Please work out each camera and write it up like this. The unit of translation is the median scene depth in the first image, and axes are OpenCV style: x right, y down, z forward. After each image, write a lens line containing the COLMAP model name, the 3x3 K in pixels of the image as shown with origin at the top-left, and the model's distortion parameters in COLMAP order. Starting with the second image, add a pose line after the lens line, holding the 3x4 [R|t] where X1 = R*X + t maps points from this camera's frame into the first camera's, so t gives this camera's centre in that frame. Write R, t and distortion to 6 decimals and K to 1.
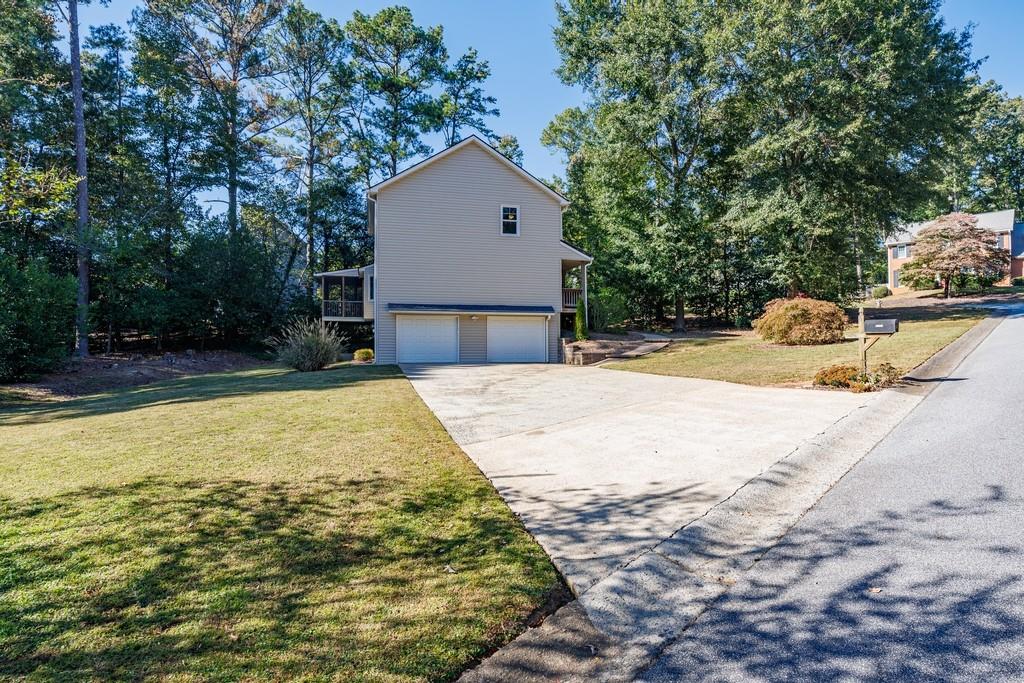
lens RADIAL K [[573.2, 0, 515.3], [0, 573.2, 335.1], [0, 0, 1]] dist [0.002883, -0.002924]
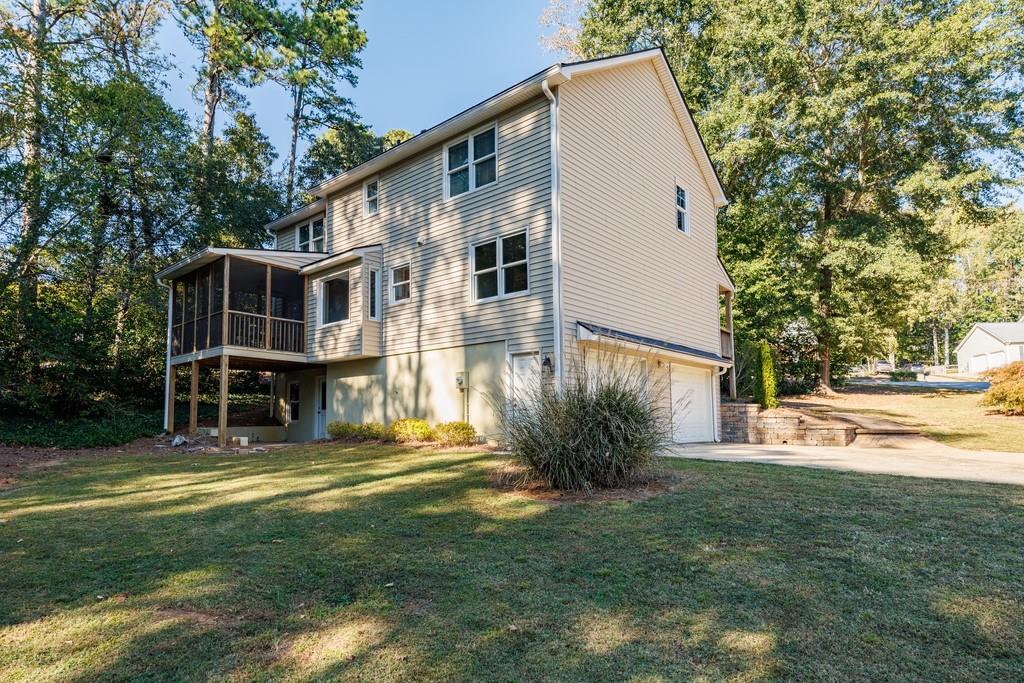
lens RADIAL K [[573.2, 0, 504.5], [0, 573.2, 376.9], [0, 0, 1]] dist [0.002883, -0.002924]
pose [[0.809579, 0.046621, 0.585157, -0.417256], [-0.018056, 0.998347, -0.054560, 0.012957], [-0.586733, 0.033605, 0.809083, 0.506545]]
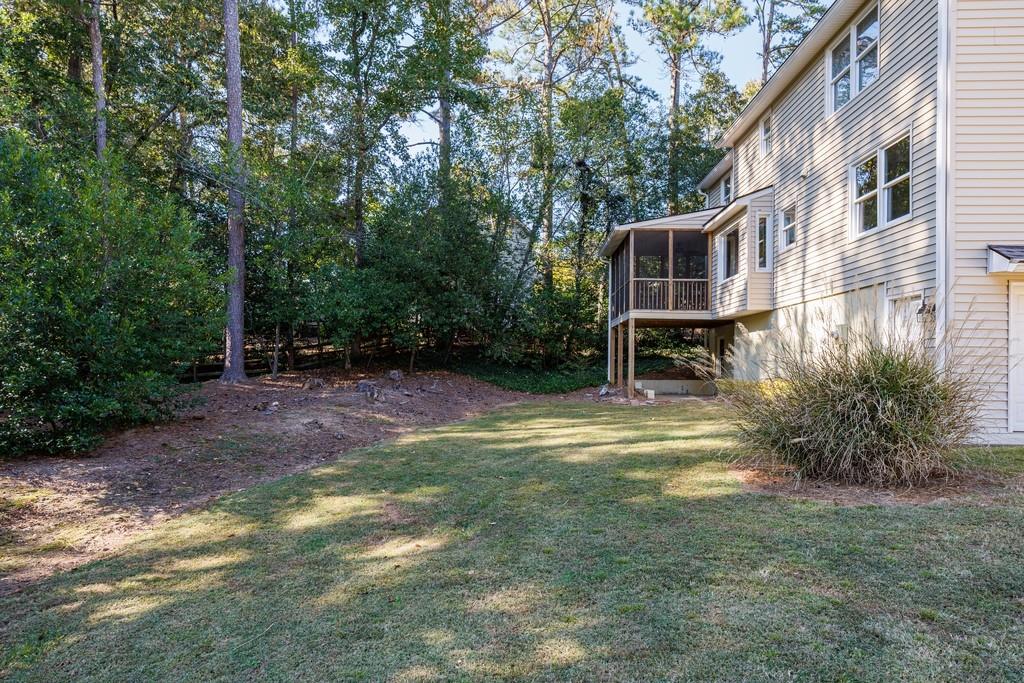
lens RADIAL K [[573.2, 0, 501.5], [0, 573.2, 367.9], [0, 0, 1]] dist [0.002883, -0.002924]
pose [[0.960677, 0.013448, -0.277342, -0.302319], [-0.004247, 0.999421, 0.033751, 0.002916], [0.277636, -0.031246, 0.960178, 0.471384]]
